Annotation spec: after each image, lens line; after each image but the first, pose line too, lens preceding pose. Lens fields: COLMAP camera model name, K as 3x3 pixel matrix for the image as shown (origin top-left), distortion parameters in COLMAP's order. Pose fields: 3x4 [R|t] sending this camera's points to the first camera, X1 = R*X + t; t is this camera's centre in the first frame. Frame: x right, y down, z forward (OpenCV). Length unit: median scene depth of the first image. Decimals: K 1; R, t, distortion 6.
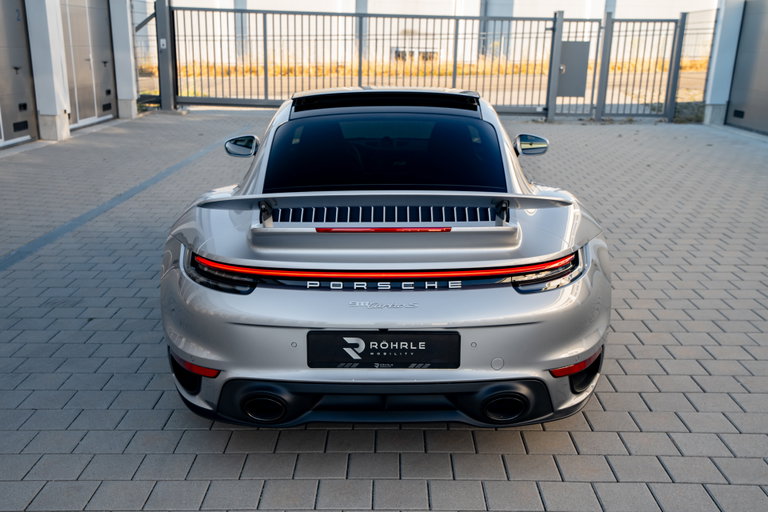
lens RADIAL K [[777.2, 0, 386.8], [0, 777.2, 257.0], [0, 0, 1]] dist [0.076331, 0.000000]
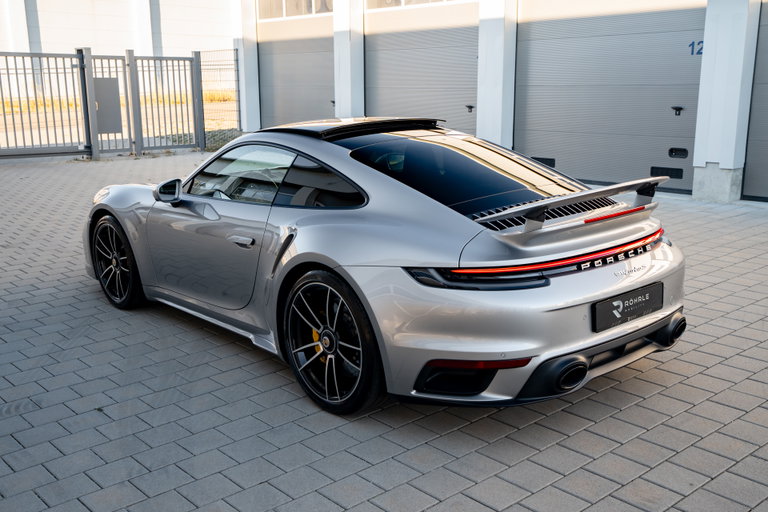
lens RADIAL K [[777.2, 0, 378.9], [0, 777.2, 244.0], [0, 0, 1]] dist [0.076331, 0.000000]
pose [[0.760795, -0.160679, 0.628787, -0.157180], [0.197646, 0.980208, 0.011341, -0.010948], [-0.618165, 0.115649, 0.777495, 0.033338]]
